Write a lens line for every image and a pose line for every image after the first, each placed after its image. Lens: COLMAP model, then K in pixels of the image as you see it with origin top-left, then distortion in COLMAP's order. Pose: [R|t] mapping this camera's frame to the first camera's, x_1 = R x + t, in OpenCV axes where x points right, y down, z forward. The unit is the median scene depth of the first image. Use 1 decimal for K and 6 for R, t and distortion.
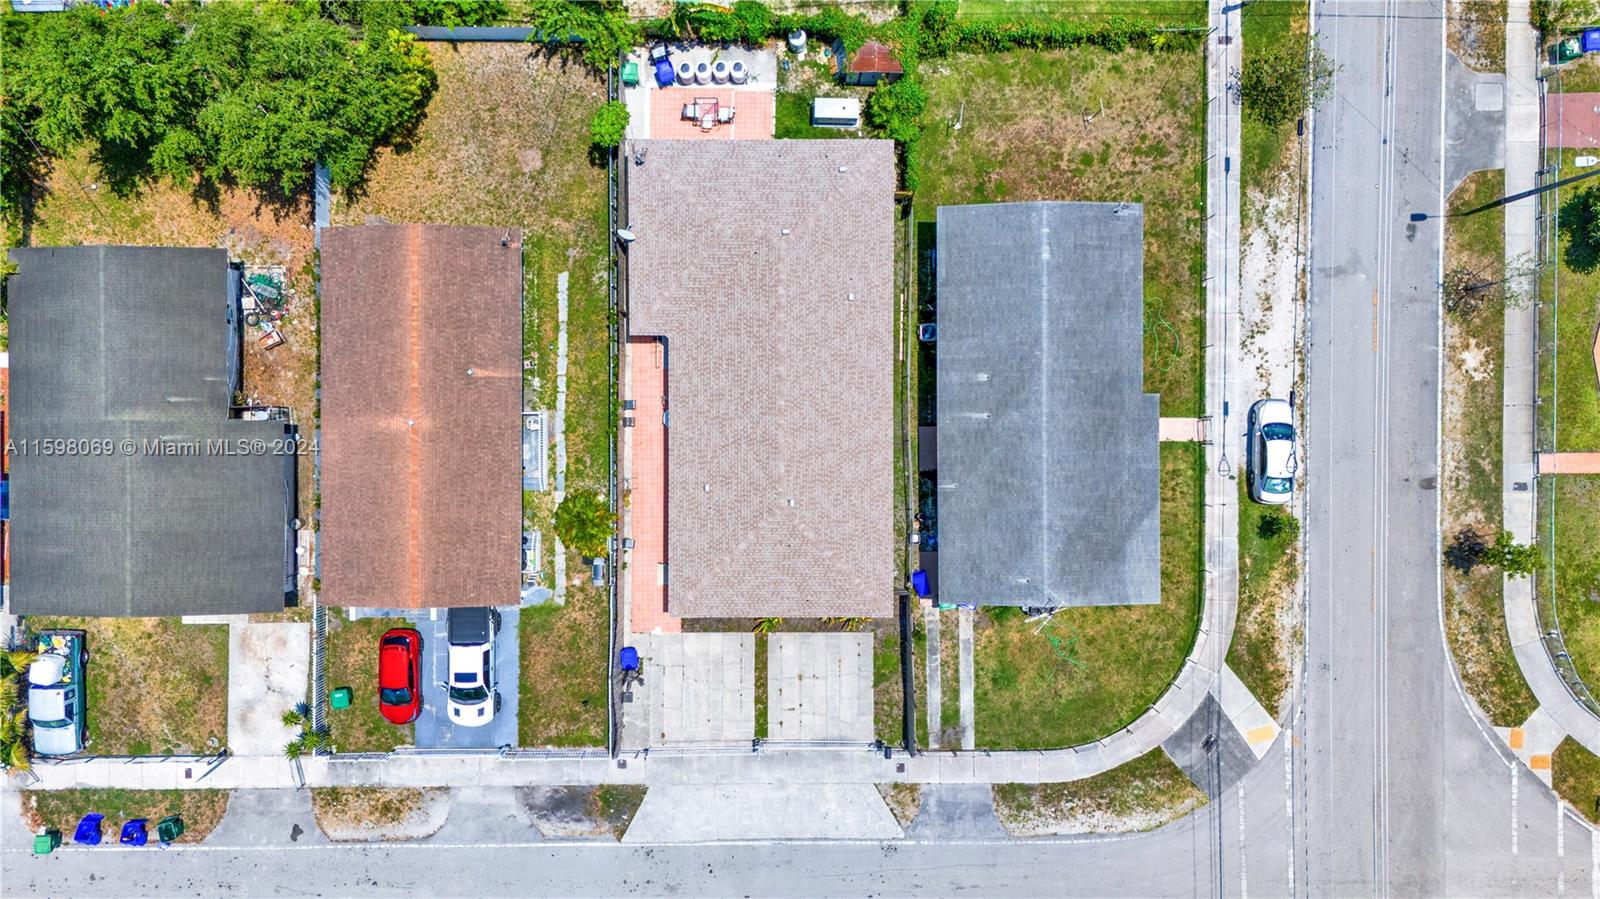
lens RADIAL K [[1180.0, 0, 795.1], [0, 1180.0, 441.0], [0, 0, 1]] dist [0.117528, -0.159106]
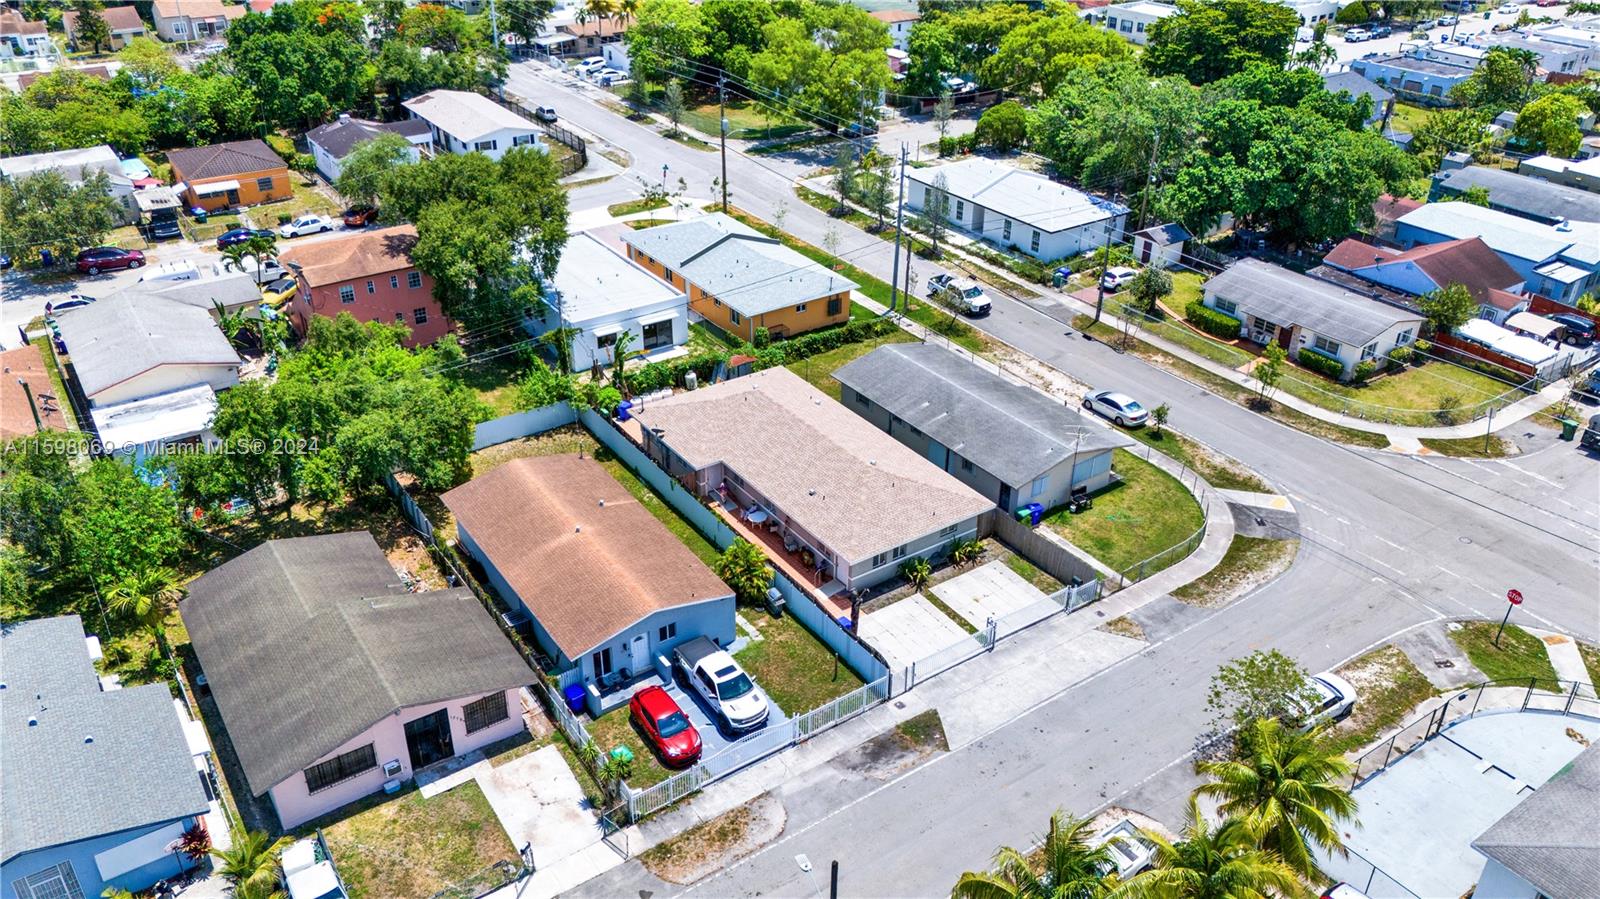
lens RADIAL K [[1180.0, 0, 795.1], [0, 1180.0, 441.0], [0, 0, 1]] dist [0.117528, -0.159106]
pose [[0.825348, -0.280010, 0.490301, -0.641667], [0.564623, 0.407585, -0.717688, 0.842423], [0.001120, 0.869177, 0.494499, 0.314187]]
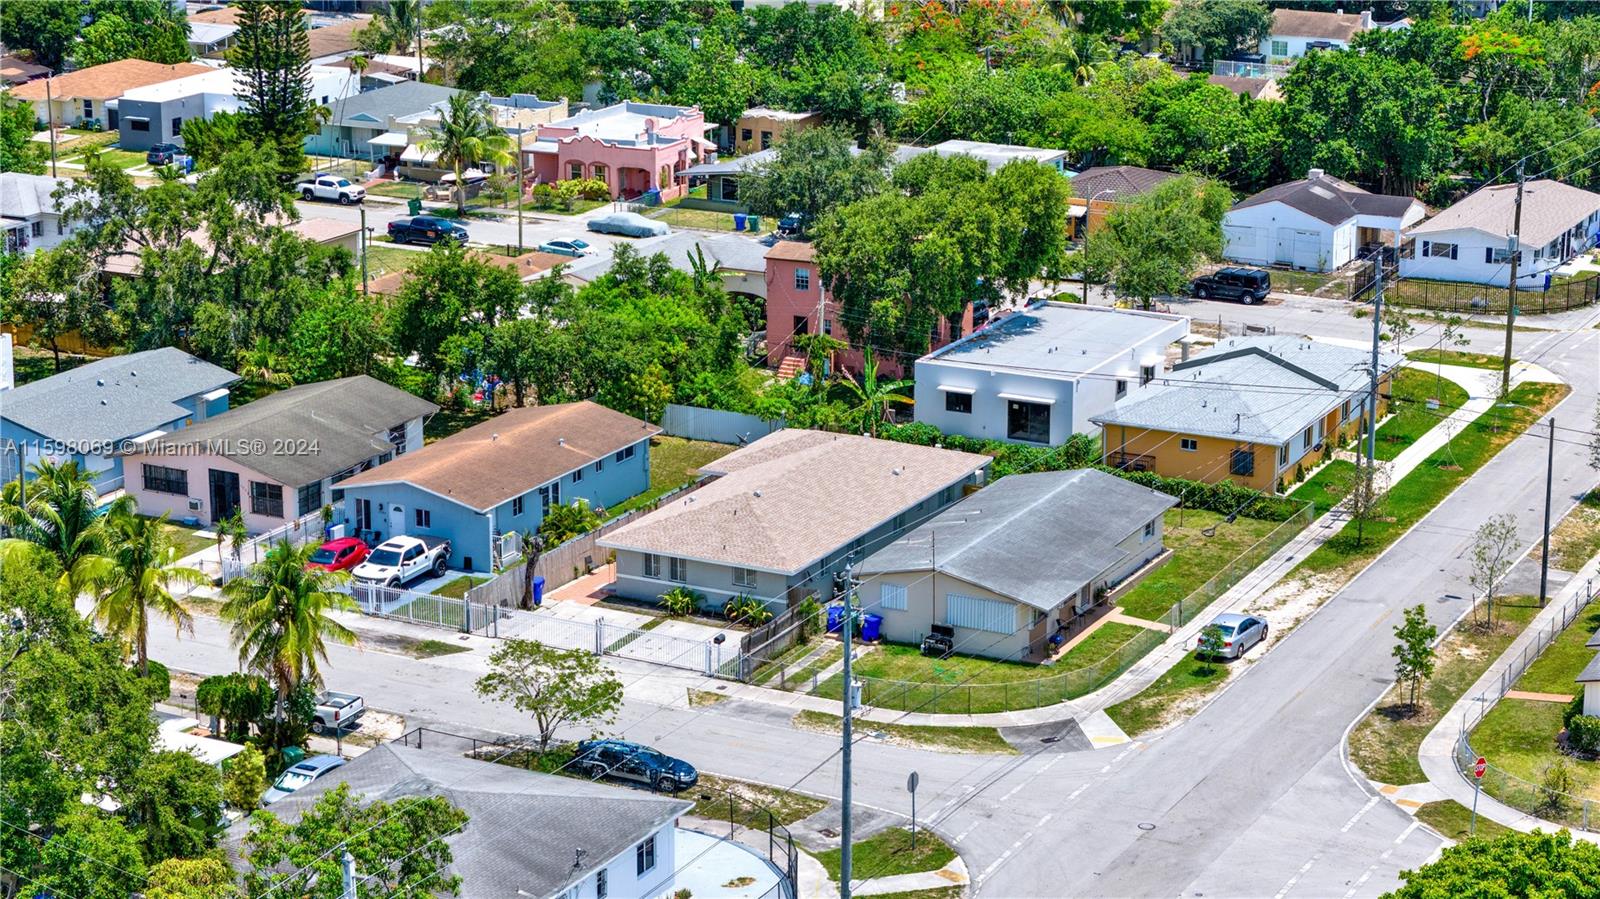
lens RADIAL K [[3247.5, 0, 800.0], [0, 3247.5, 449.5], [0, 0, 1]] dist [-0.212484, 0.422829]
pose [[0.886169, 0.113891, -0.449147, 1.212067], [-0.463328, 0.229626, -0.855920, 2.287591], [0.005654, 0.966592, 0.256256, 0.204367]]
